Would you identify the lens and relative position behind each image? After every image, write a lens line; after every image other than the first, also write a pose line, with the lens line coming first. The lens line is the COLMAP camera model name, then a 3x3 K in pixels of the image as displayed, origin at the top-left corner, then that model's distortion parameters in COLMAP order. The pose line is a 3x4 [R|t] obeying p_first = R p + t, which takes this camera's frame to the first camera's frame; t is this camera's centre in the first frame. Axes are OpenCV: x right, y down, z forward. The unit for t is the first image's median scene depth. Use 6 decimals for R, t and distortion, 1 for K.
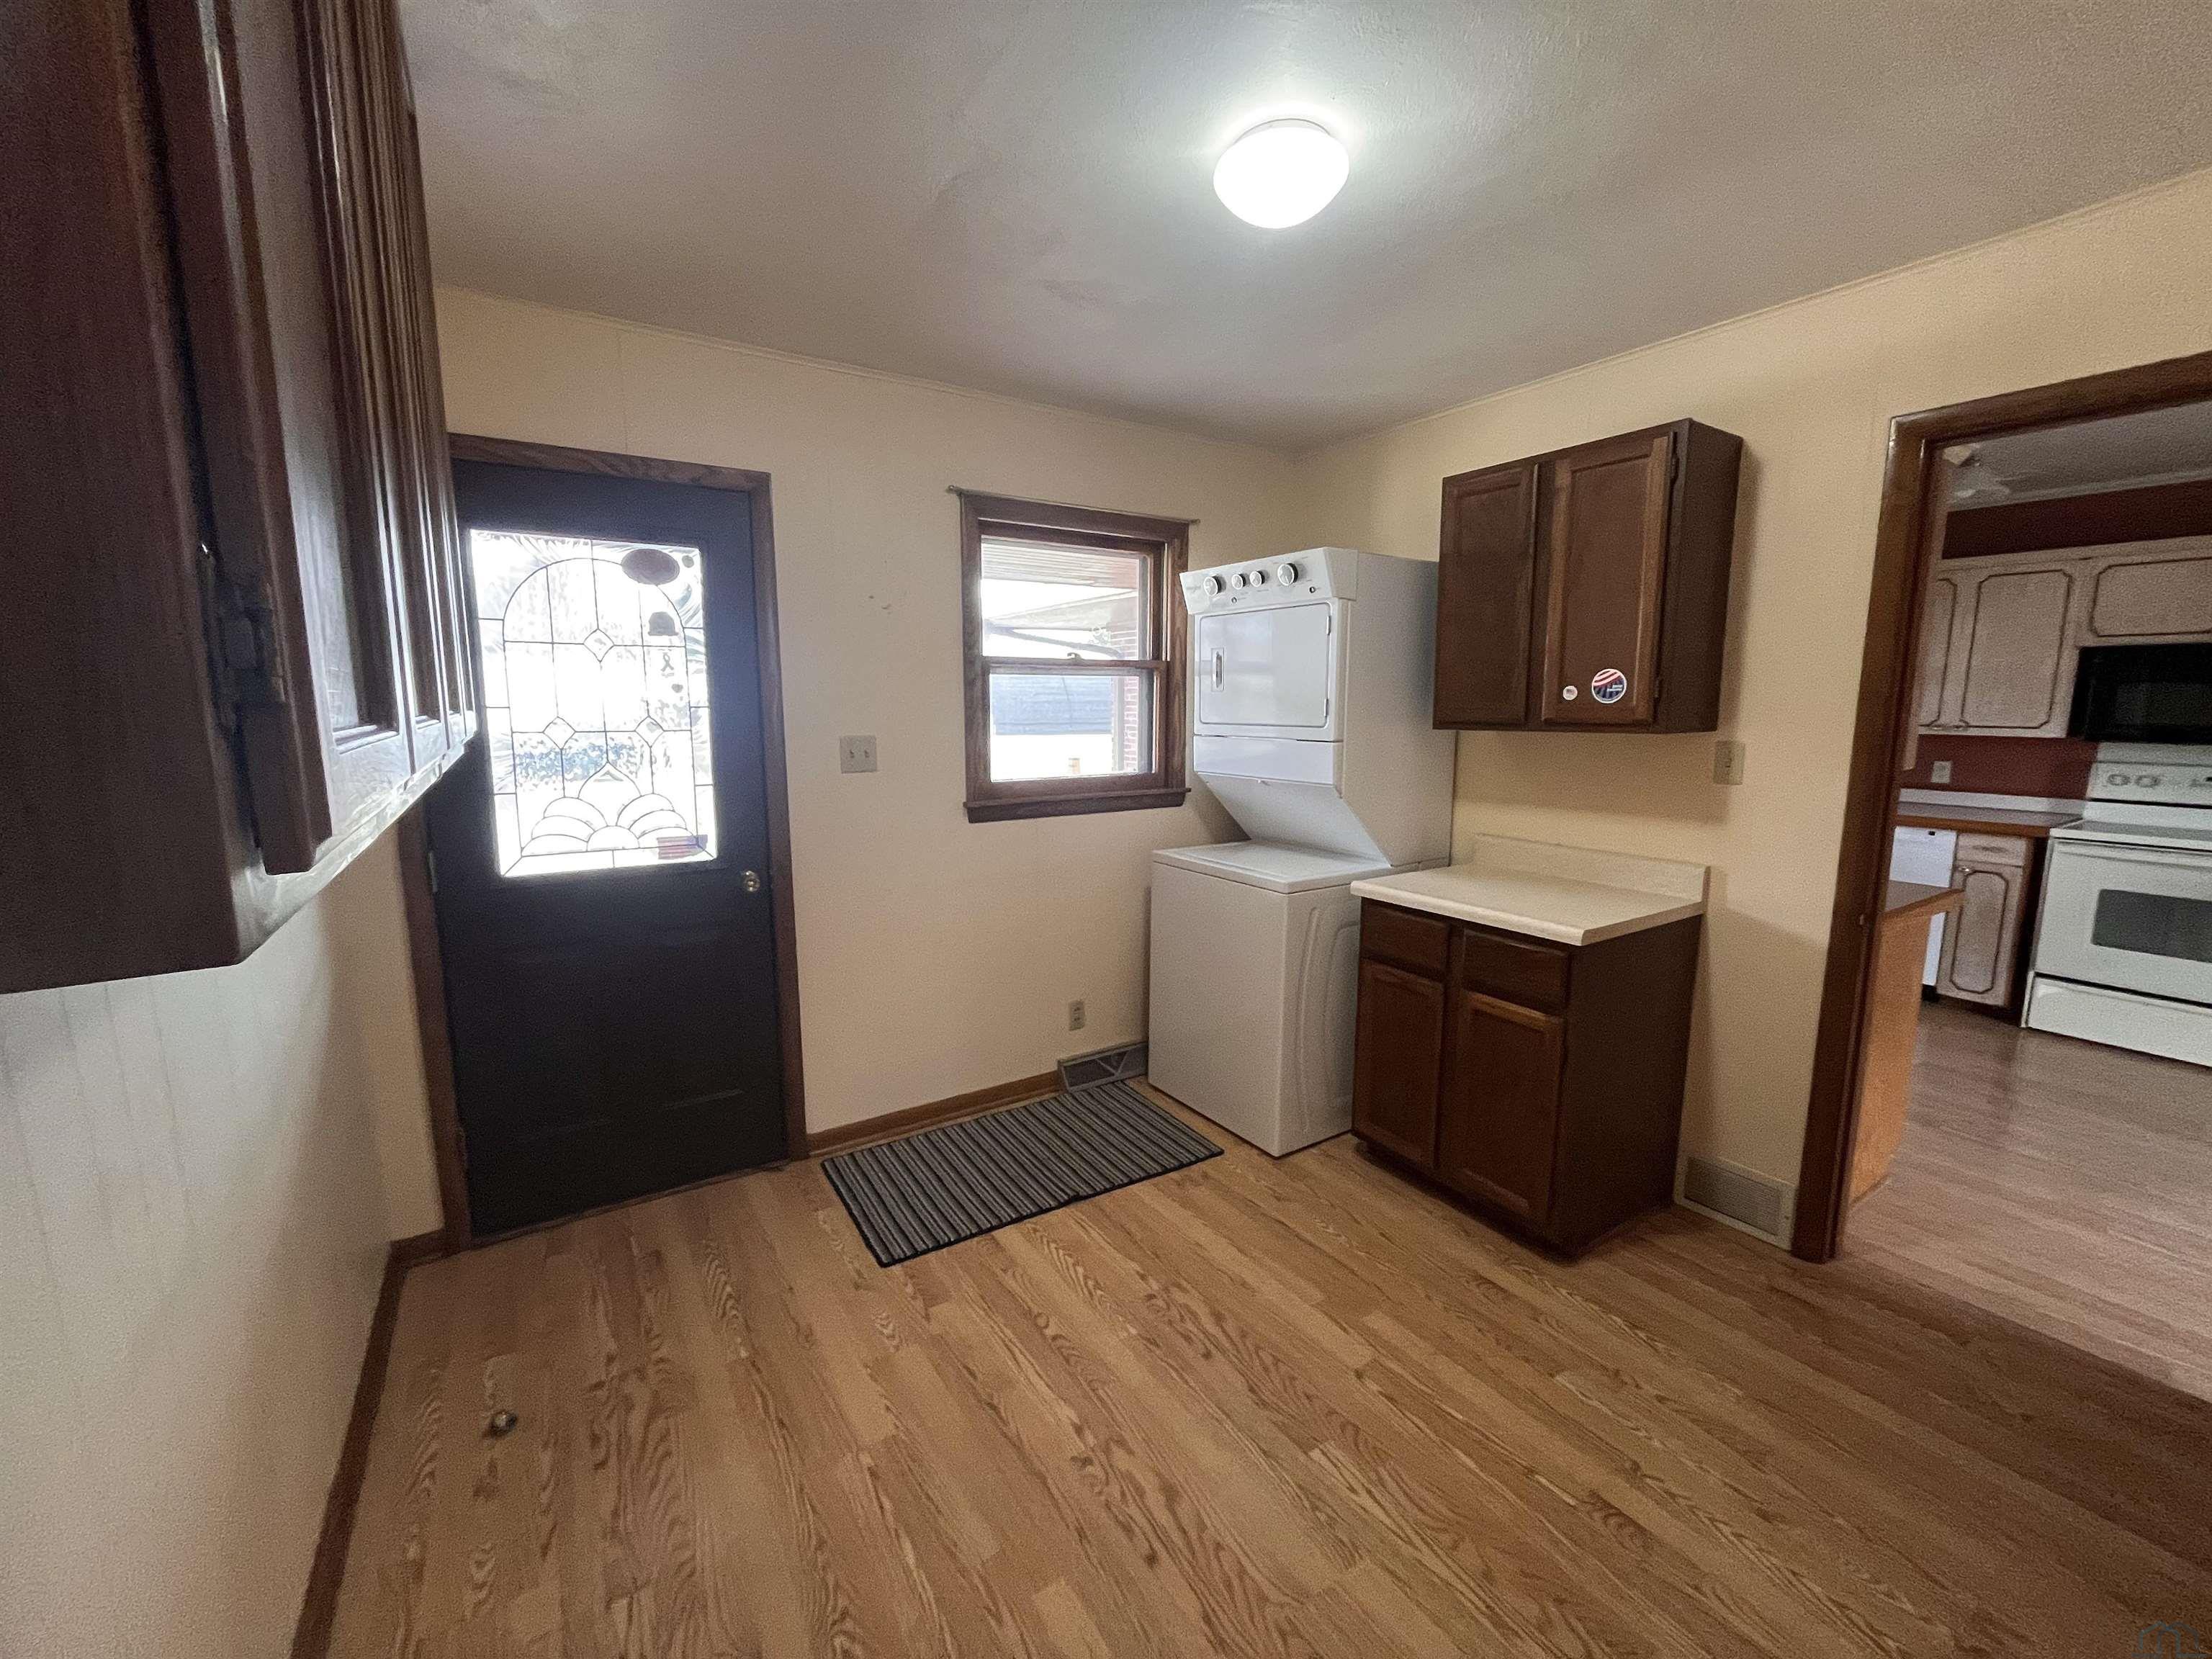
lens RADIAL K [[882.7, 0, 1112.5], [0, 882.7, 830.9], [0, 0, 1]] dist [-0.006742, 0.000724]
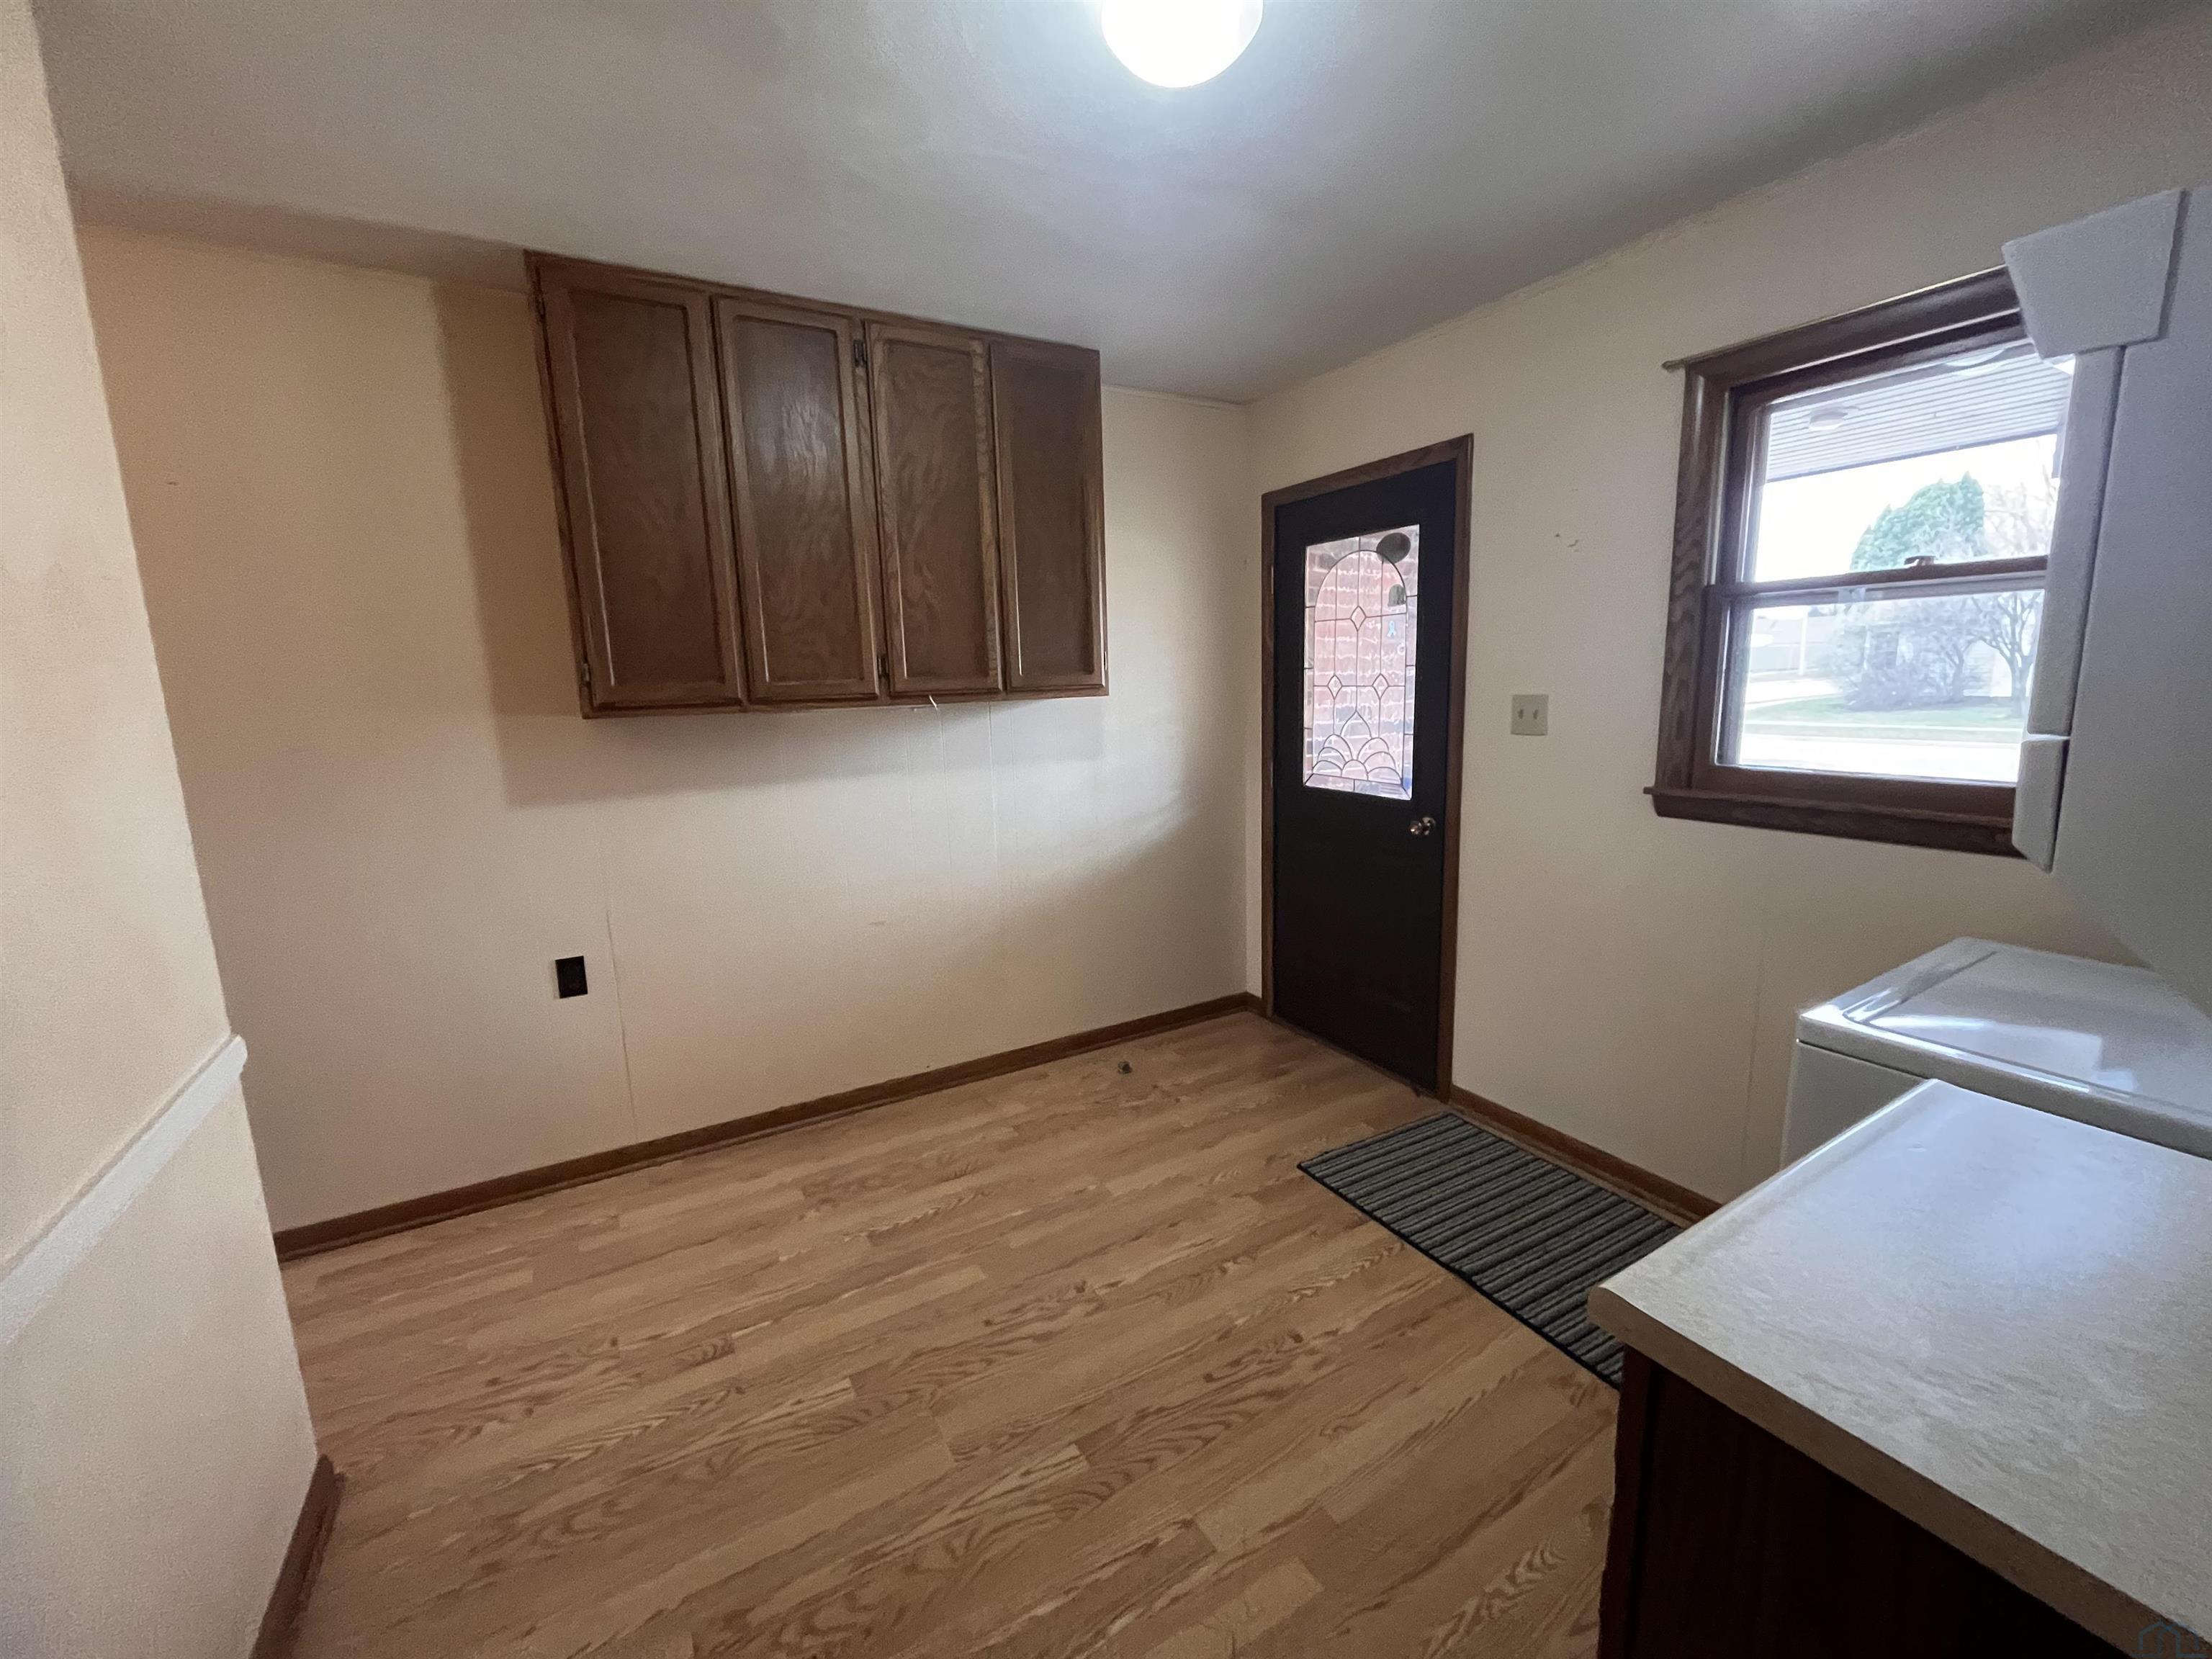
lens RADIAL K [[882.7, 0, 1091.0], [0, 882.7, 827.4], [0, 0, 1]] dist [-0.006742, 0.000724]
pose [[-0.053521, 0.168523, -0.984244, 0.898482], [-0.118145, 0.977665, 0.173821, -0.106414], [0.991553, 0.125586, -0.032415, 0.817343]]
